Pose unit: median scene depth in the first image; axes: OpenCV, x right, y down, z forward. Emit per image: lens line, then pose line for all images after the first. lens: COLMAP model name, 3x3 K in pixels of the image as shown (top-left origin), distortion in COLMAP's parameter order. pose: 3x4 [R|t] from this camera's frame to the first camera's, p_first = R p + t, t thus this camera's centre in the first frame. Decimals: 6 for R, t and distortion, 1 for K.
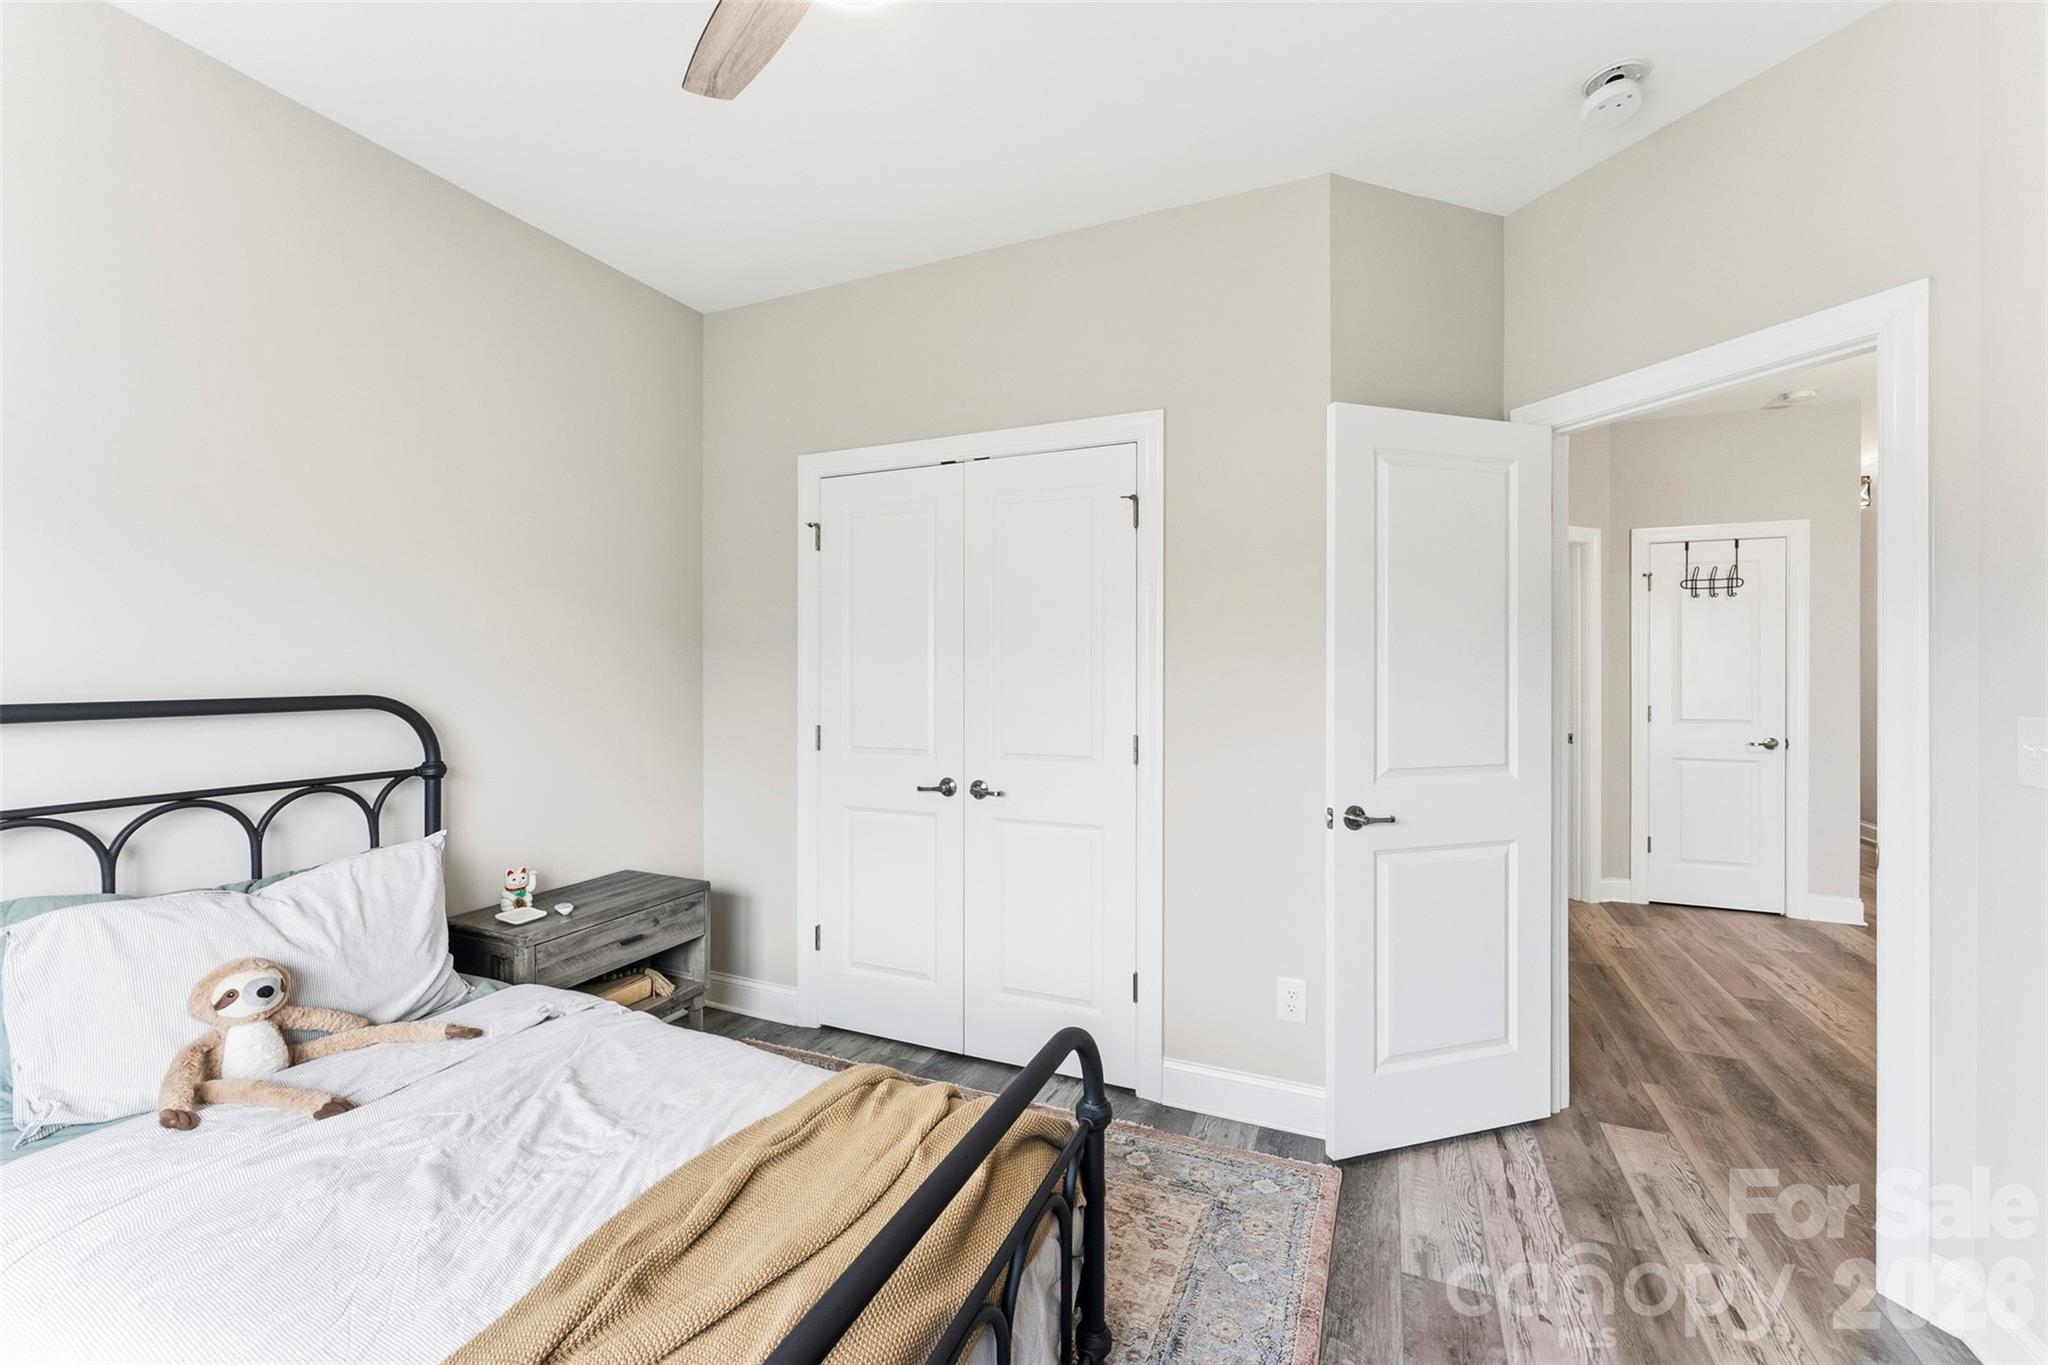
lens RADIAL K [[831.6, 0, 1024.1], [0, 831.6, 674.5], [0, 0, 1]] dist [-0.003190, 0.000273]
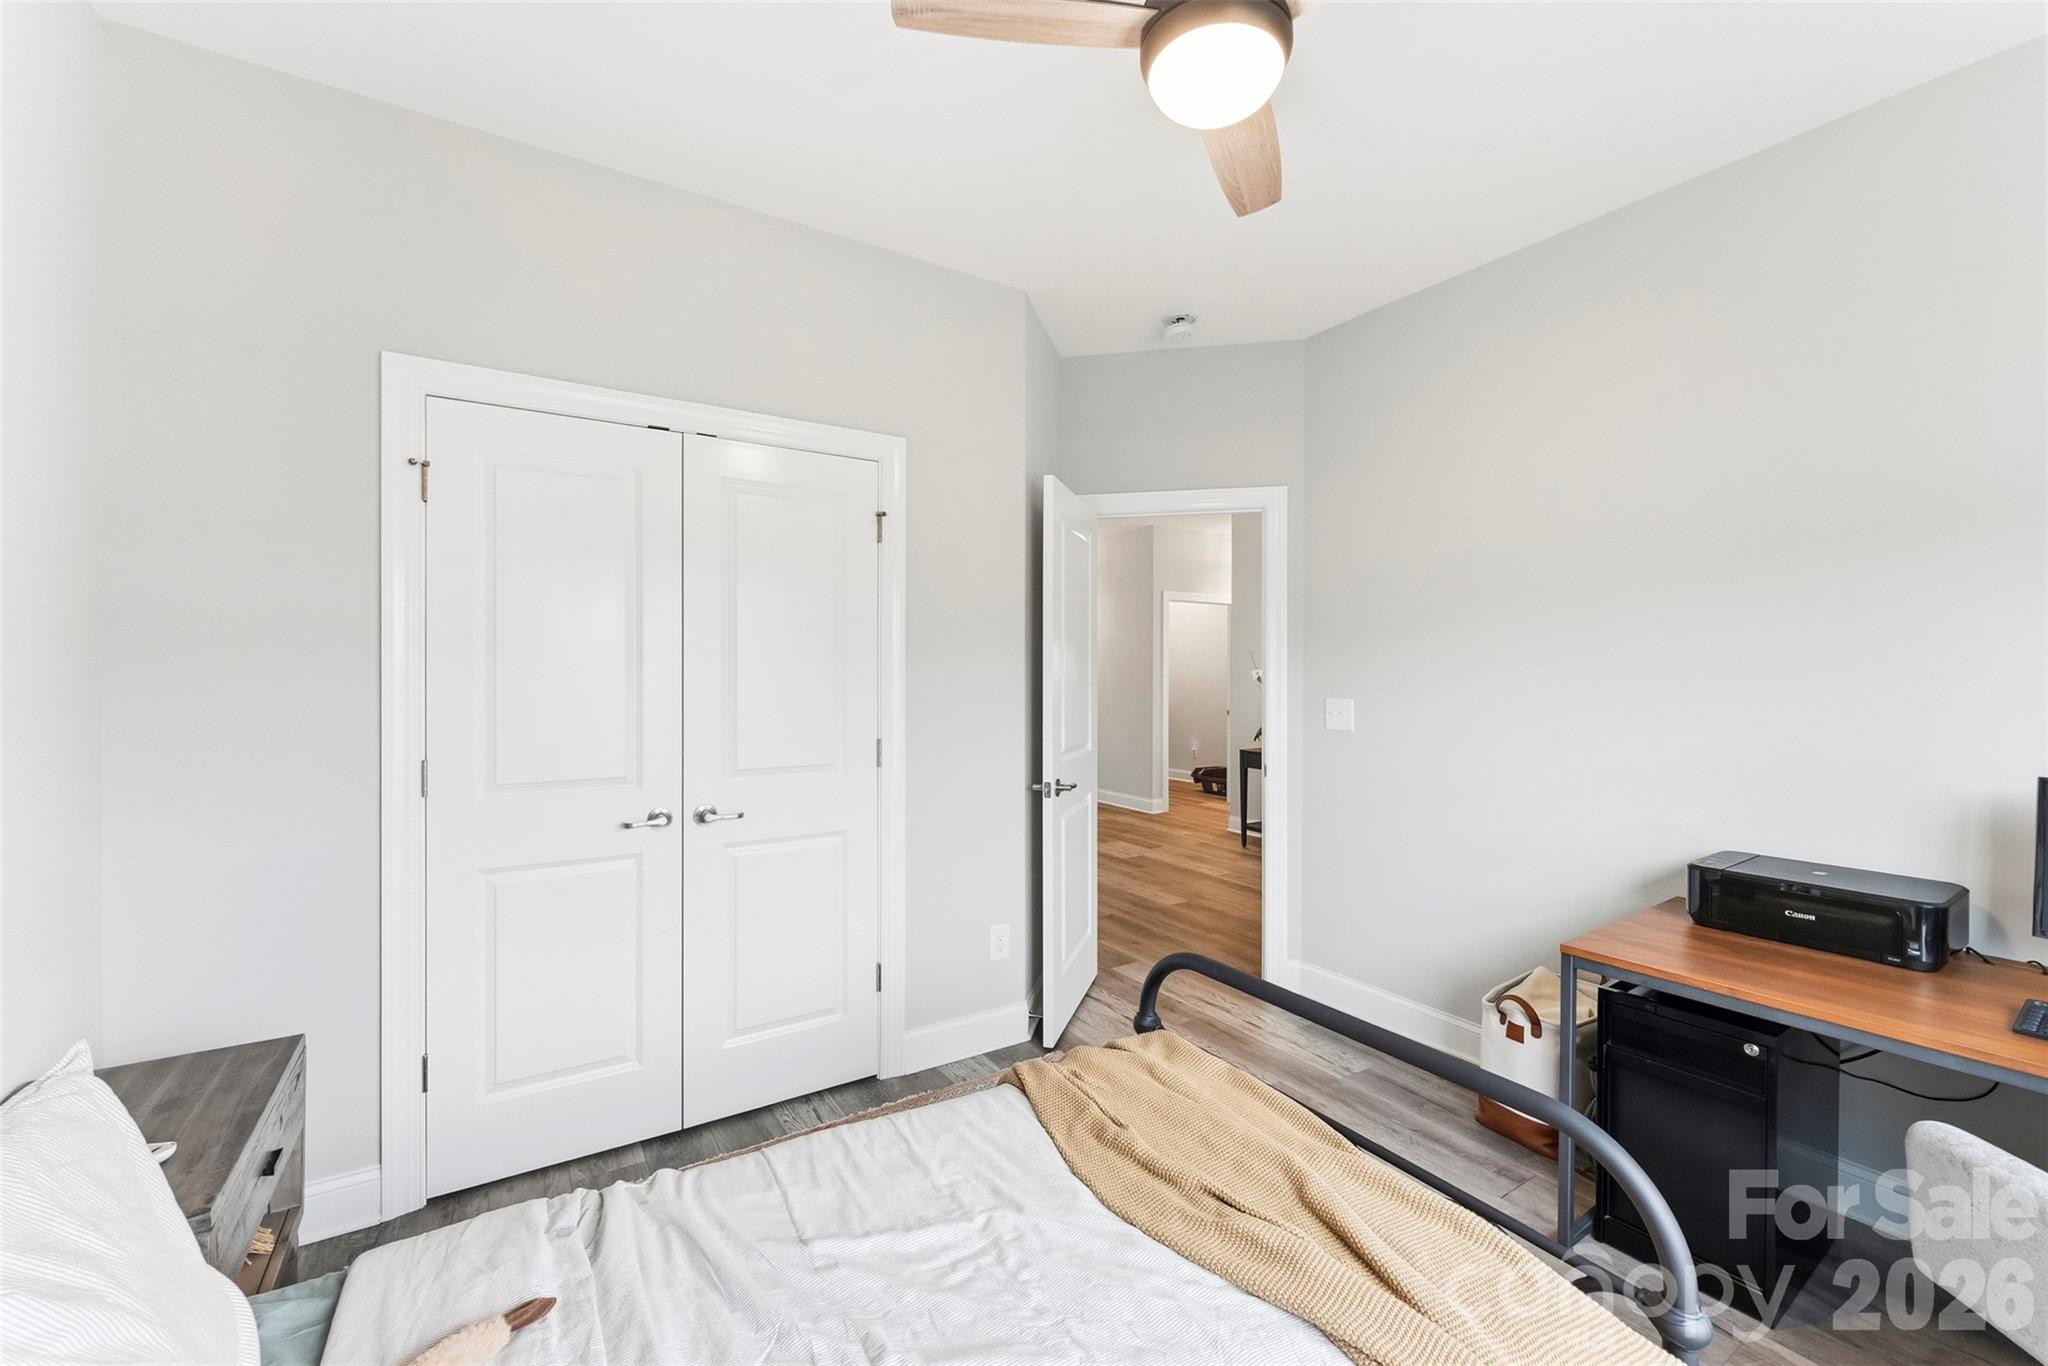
lens RADIAL K [[831.6, 0, 1018.8], [0, 831.6, 676.3], [0, 0, 1]] dist [-0.003190, 0.000273]
pose [[0.554544, -0.003539, 0.832147, -0.663542], [0.003209, 0.999993, 0.002115, -0.008248], [-0.832148, 0.001498, 0.554551, 0.272151]]
